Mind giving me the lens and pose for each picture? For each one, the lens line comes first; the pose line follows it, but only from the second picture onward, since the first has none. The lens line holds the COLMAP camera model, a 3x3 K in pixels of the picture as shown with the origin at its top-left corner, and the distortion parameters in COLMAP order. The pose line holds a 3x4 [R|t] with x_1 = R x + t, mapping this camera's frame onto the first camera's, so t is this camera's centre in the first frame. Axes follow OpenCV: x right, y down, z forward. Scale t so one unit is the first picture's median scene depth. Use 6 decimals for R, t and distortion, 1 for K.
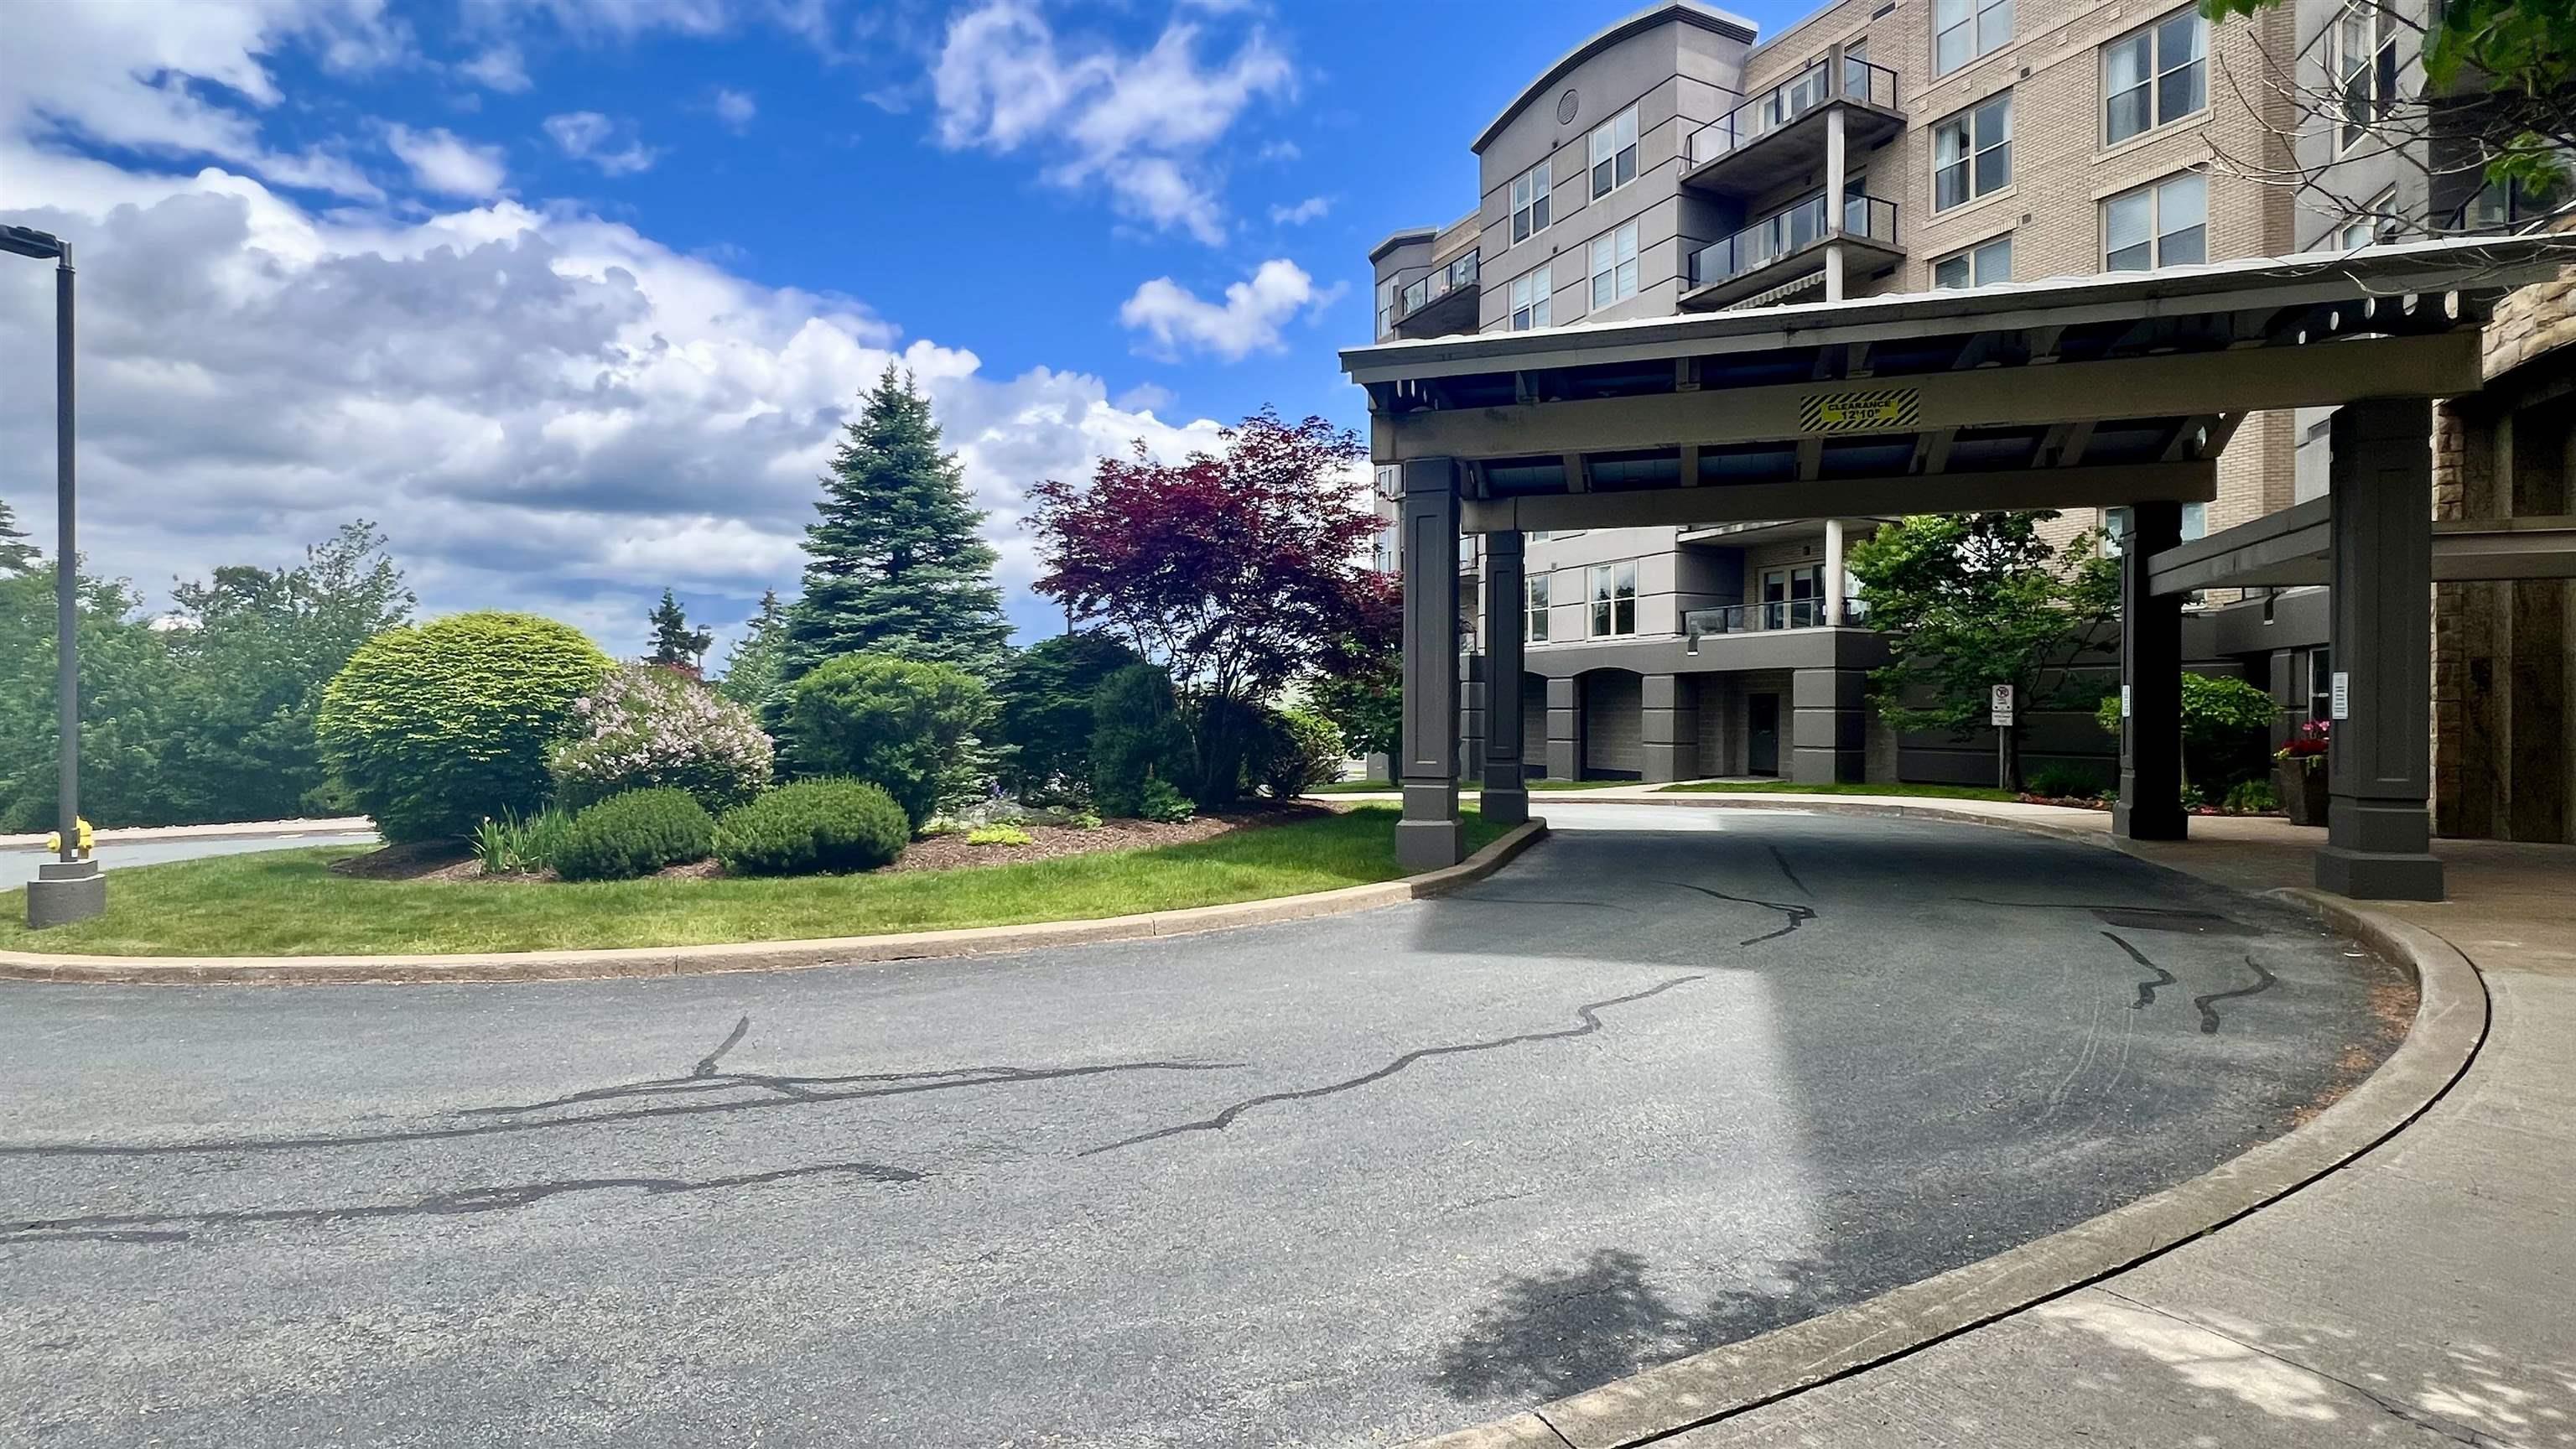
lens RADIAL K [[1251.2, 0, 1246.3], [0, 1251.2, 720.5], [0, 0, 1]] dist [-0.001461, -0.000009]
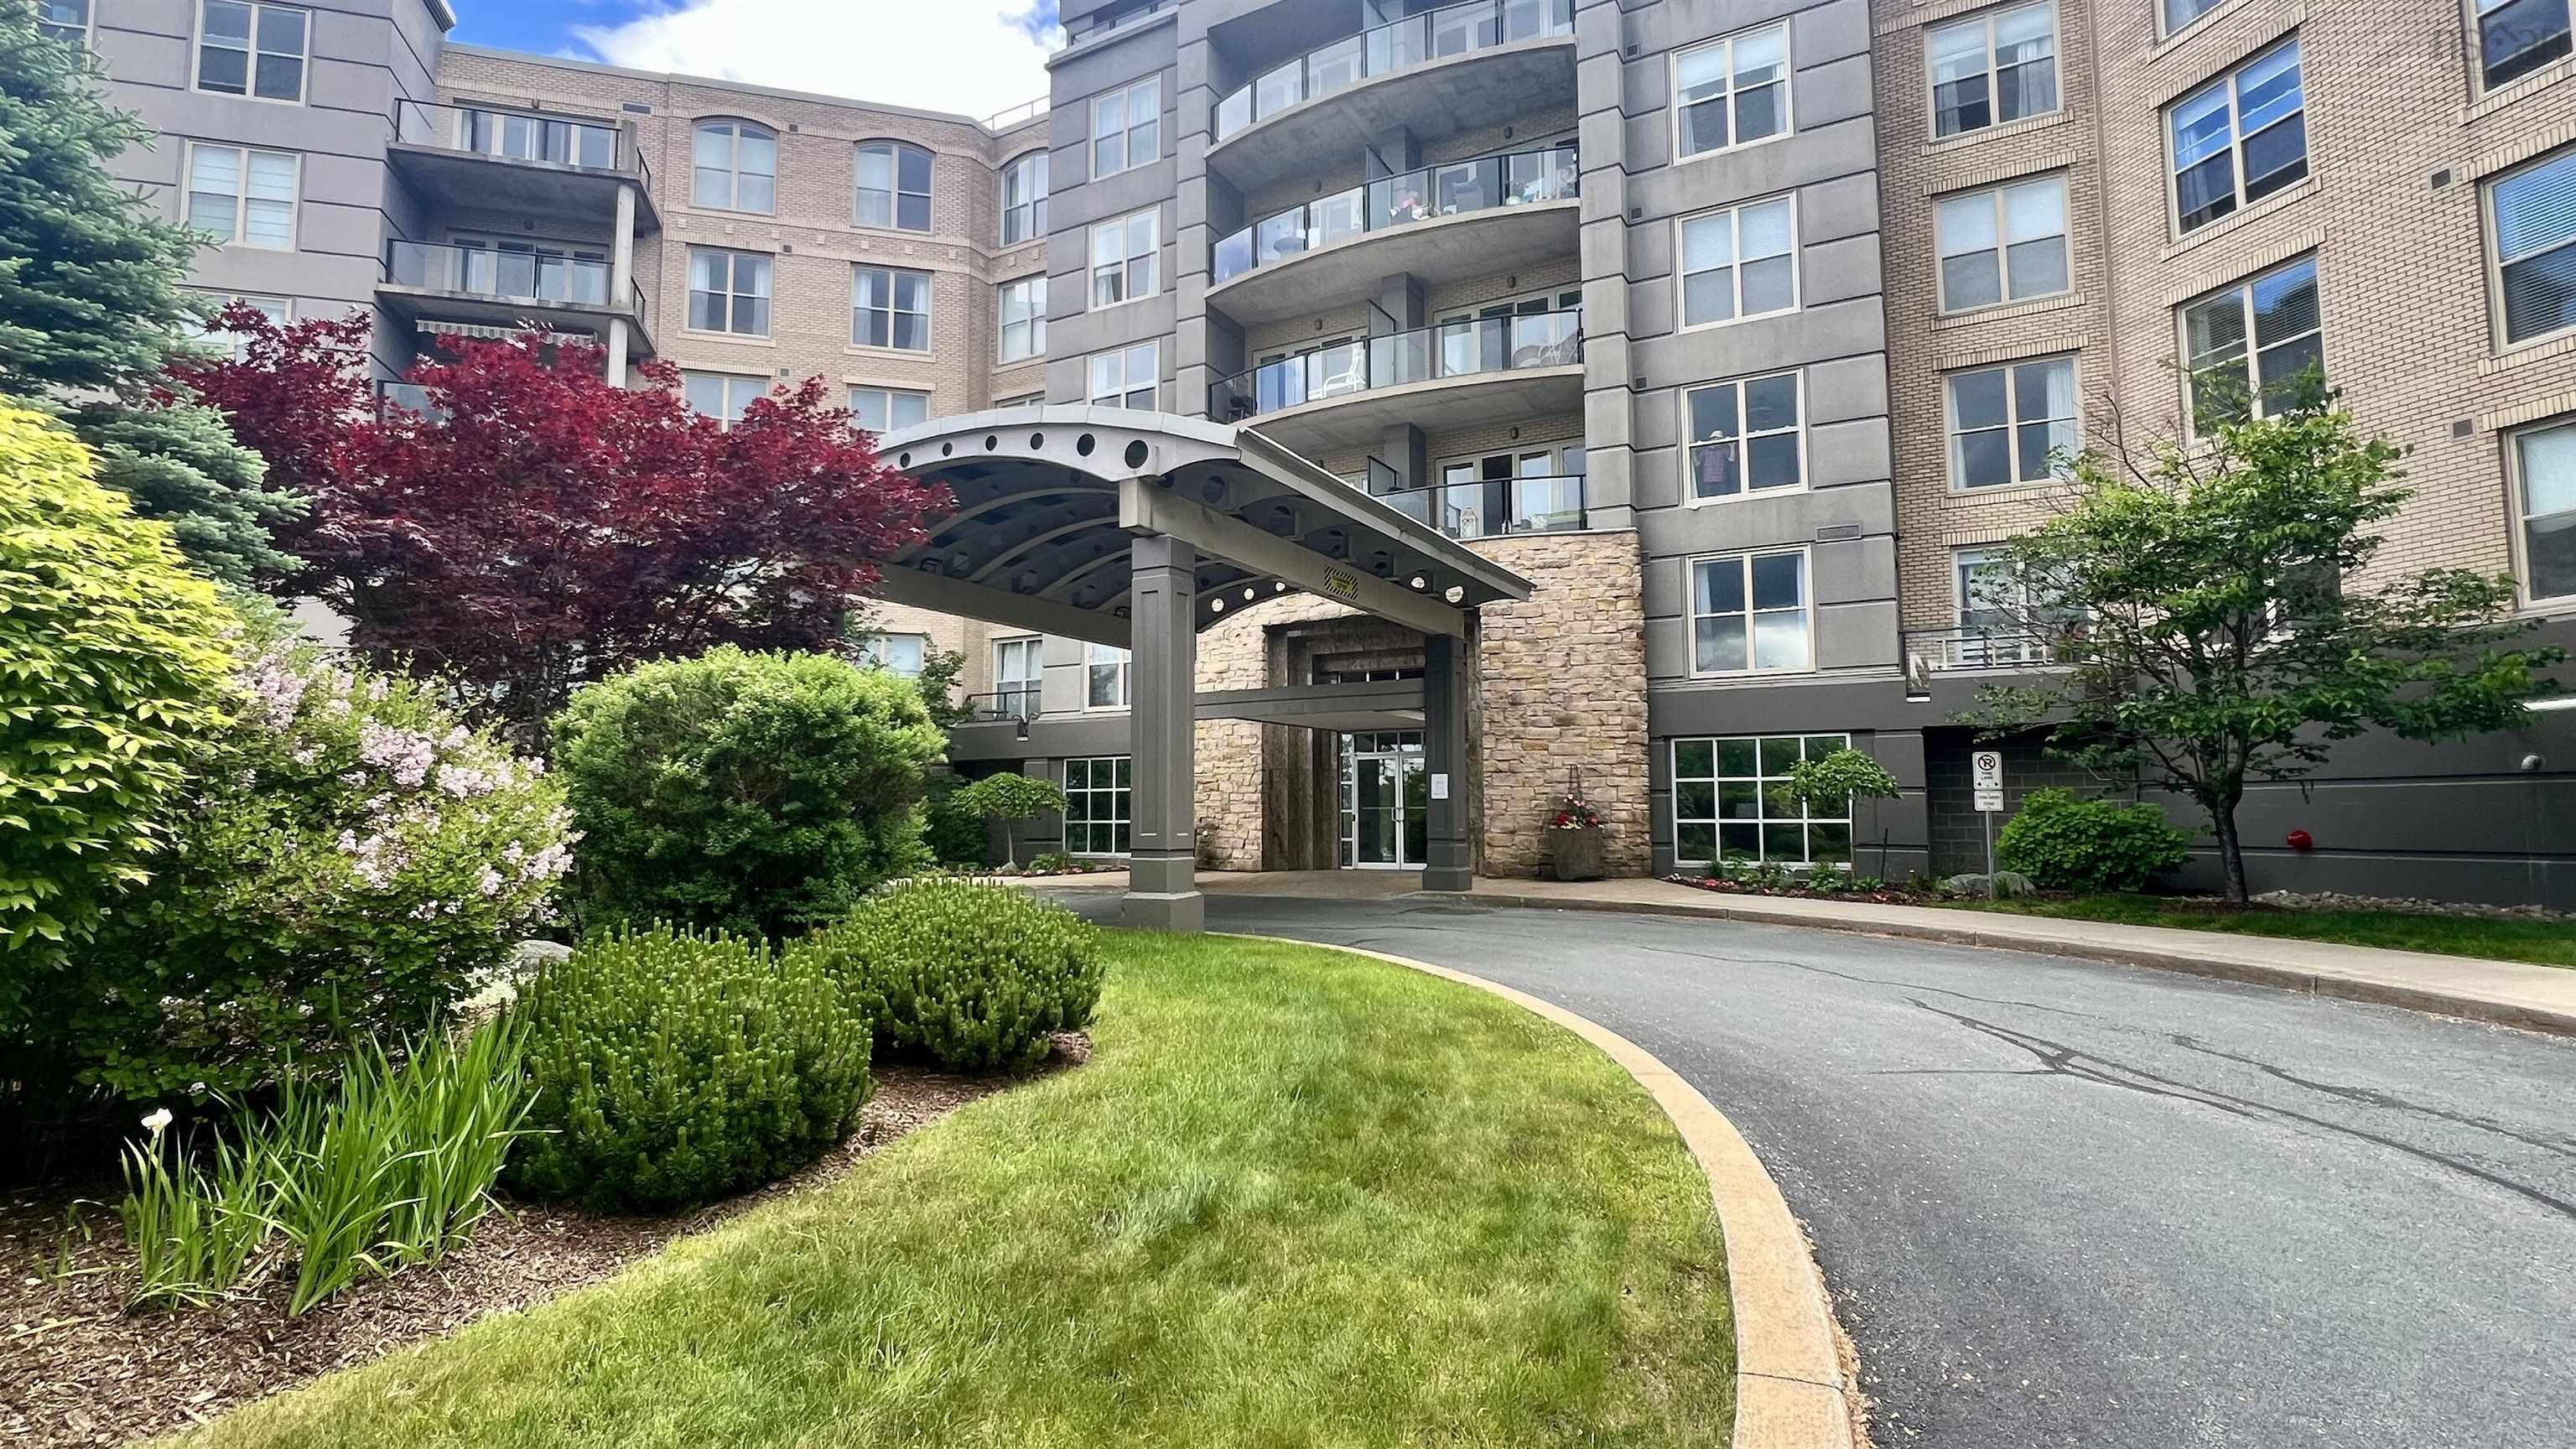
lens RADIAL K [[1228.9, 0, 1288.0], [0, 1228.9, 724.5], [0, 0, 1]] dist [-0.005691, -0.001141]
pose [[0.151297, 0.066464, 0.986251, -0.342975], [0.007853, 0.997625, -0.068435, 0.002231], [-0.988457, 0.018099, 0.150416, 0.326313]]
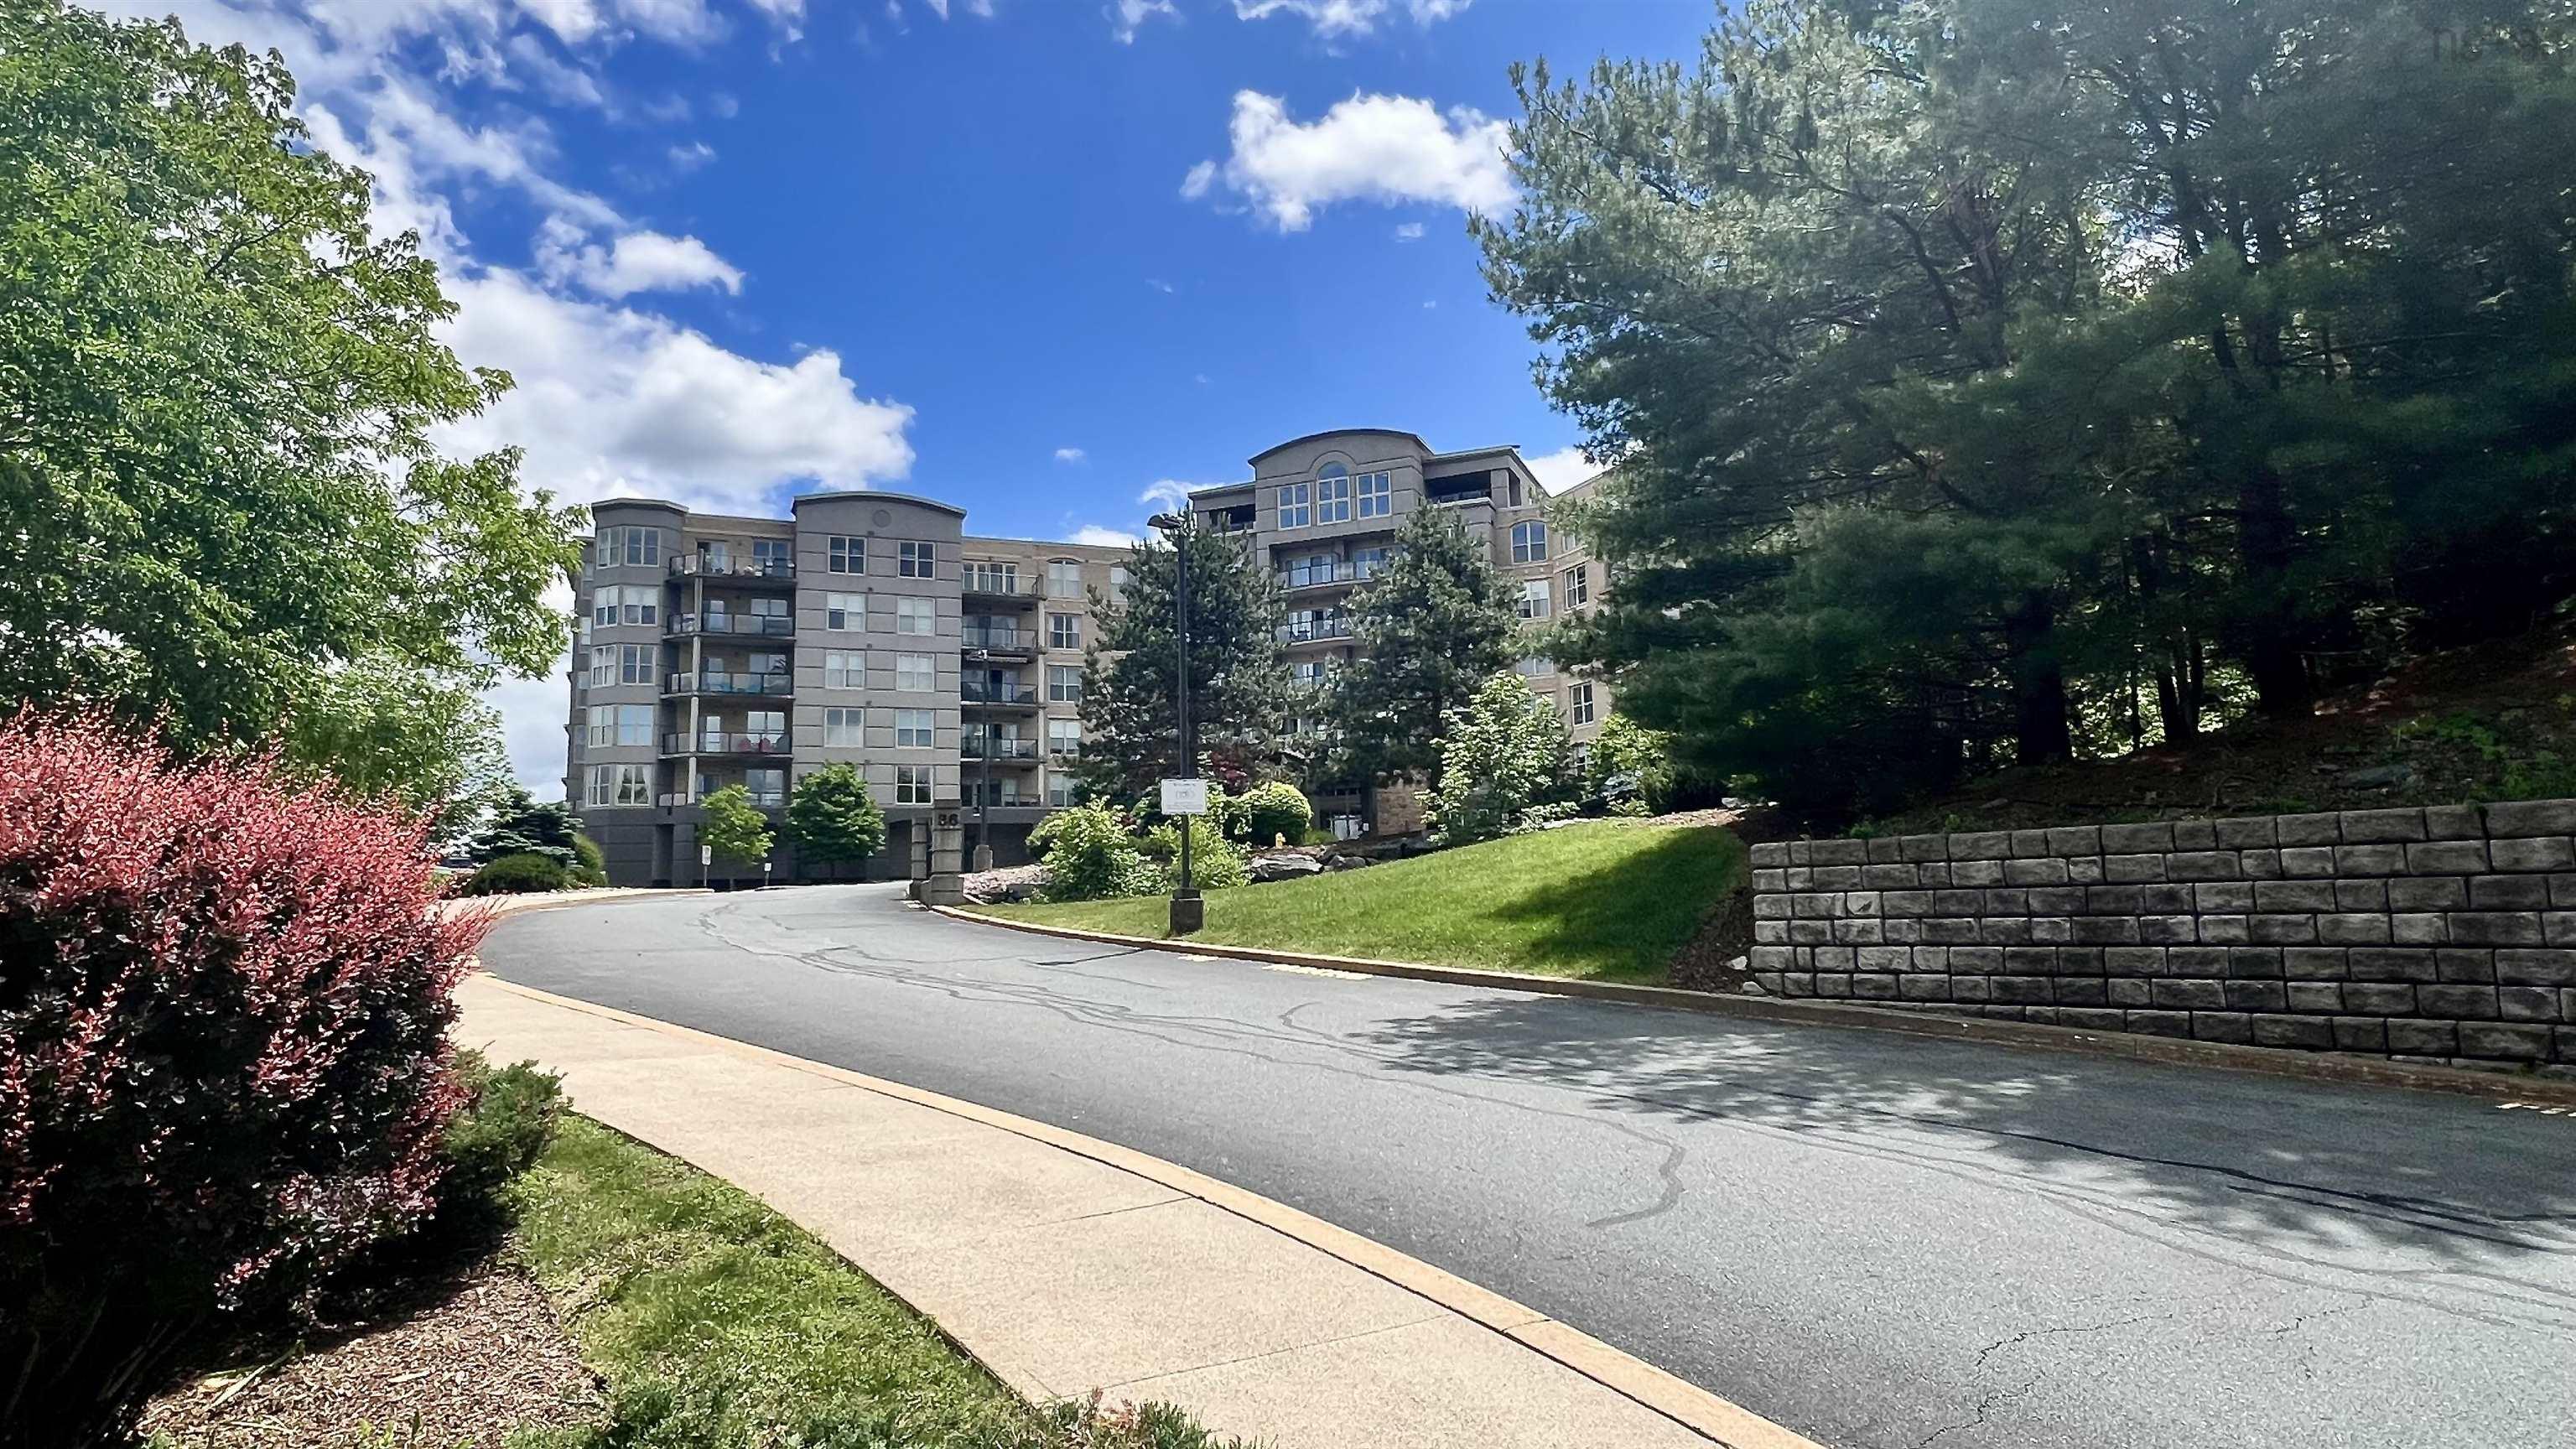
lens RADIAL K [[1395.5, 0, 1288.0], [0, 1395.5, 724.5], [0, 0, 1]] dist [0.000361, -0.000056]
pose [[0.025659, 0.119095, 0.992551, -2.086268], [0.029551, 0.992354, -0.119835, 0.098898], [-0.999234, 0.032406, 0.021943, 0.420685]]
